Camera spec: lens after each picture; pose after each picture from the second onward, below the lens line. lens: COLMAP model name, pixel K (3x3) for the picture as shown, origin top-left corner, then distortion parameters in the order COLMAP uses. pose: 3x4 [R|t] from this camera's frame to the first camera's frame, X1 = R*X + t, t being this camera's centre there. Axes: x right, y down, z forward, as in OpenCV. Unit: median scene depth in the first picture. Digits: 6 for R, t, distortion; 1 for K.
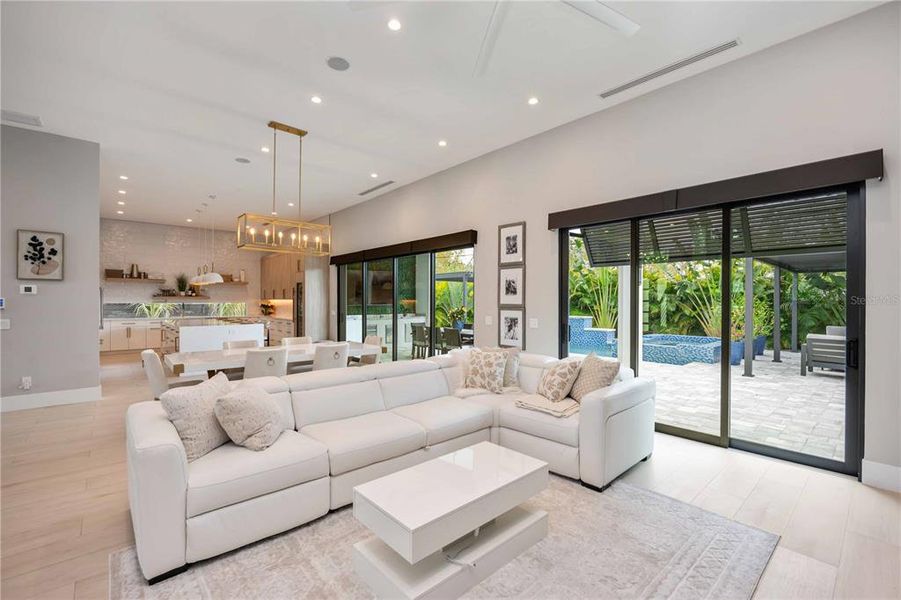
lens RADIAL K [[385.8, 0, 448.5], [0, 385.8, 301.7], [0, 0, 1]] dist [-0.013055, -0.000705]
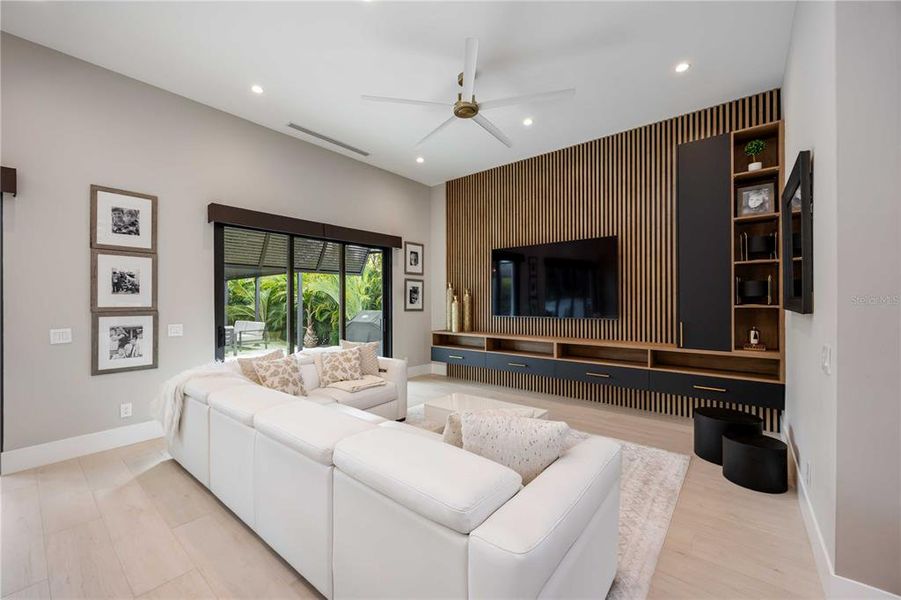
lens RADIAL K [[346.3, 0, 446.0], [0, 346.3, 300.9], [0, 0, 1]] dist [-0.002695, -0.000178]
pose [[-0.138844, 0.000045, 0.990314, -0.545229], [0.007293, 0.999973, 0.000978, -0.001520], [-0.990287, 0.007358, -0.138841, 0.533240]]
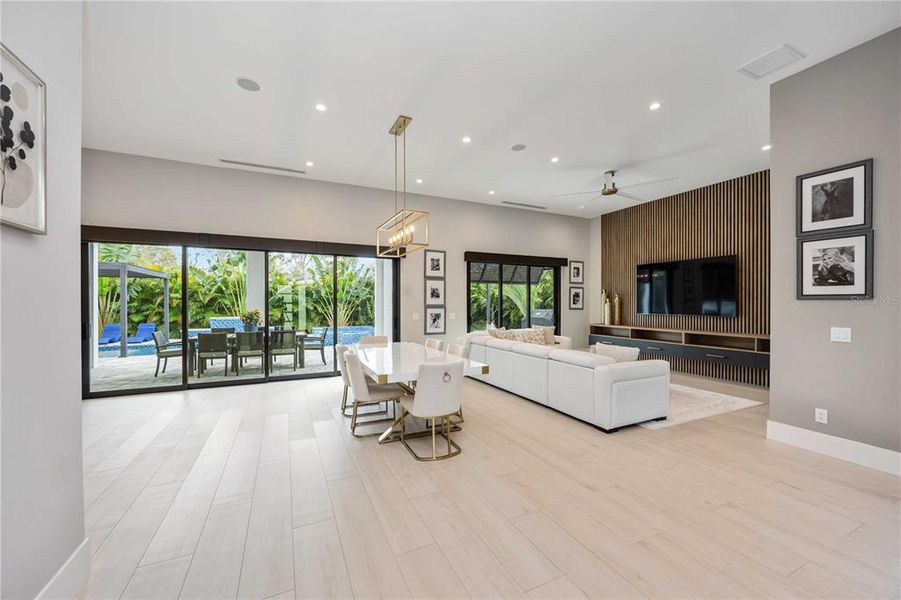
lens RADIAL K [[346.3, 0, 455.3], [0, 346.3, 300.9], [0, 0, 1]] dist [-0.002695, -0.000178]
pose [[0.279810, 0.004272, 0.960046, -1.124940], [0.001328, 0.999987, -0.004837, -0.000732], [-0.960054, 0.002628, 0.279801, 0.569946]]
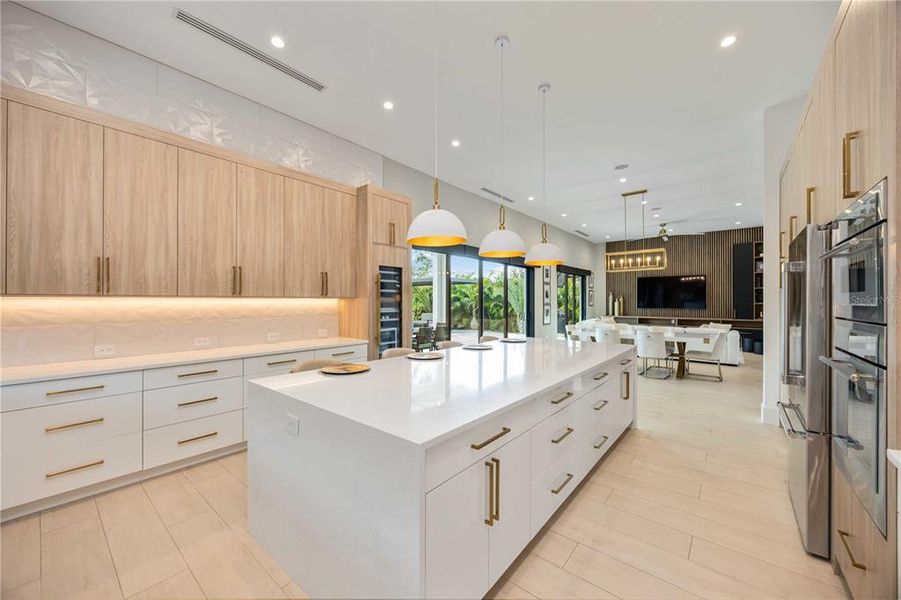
lens RADIAL K [[346.3, 0, 447.3], [0, 346.3, 300.1], [0, 0, 1]] dist [-0.002695, -0.000178]
pose [[-0.145102, 0.001958, 0.989415, -1.598776], [0.000811, 0.999998, -0.001860, -0.003764], [-0.989416, 0.000532, -0.145103, 1.831712]]
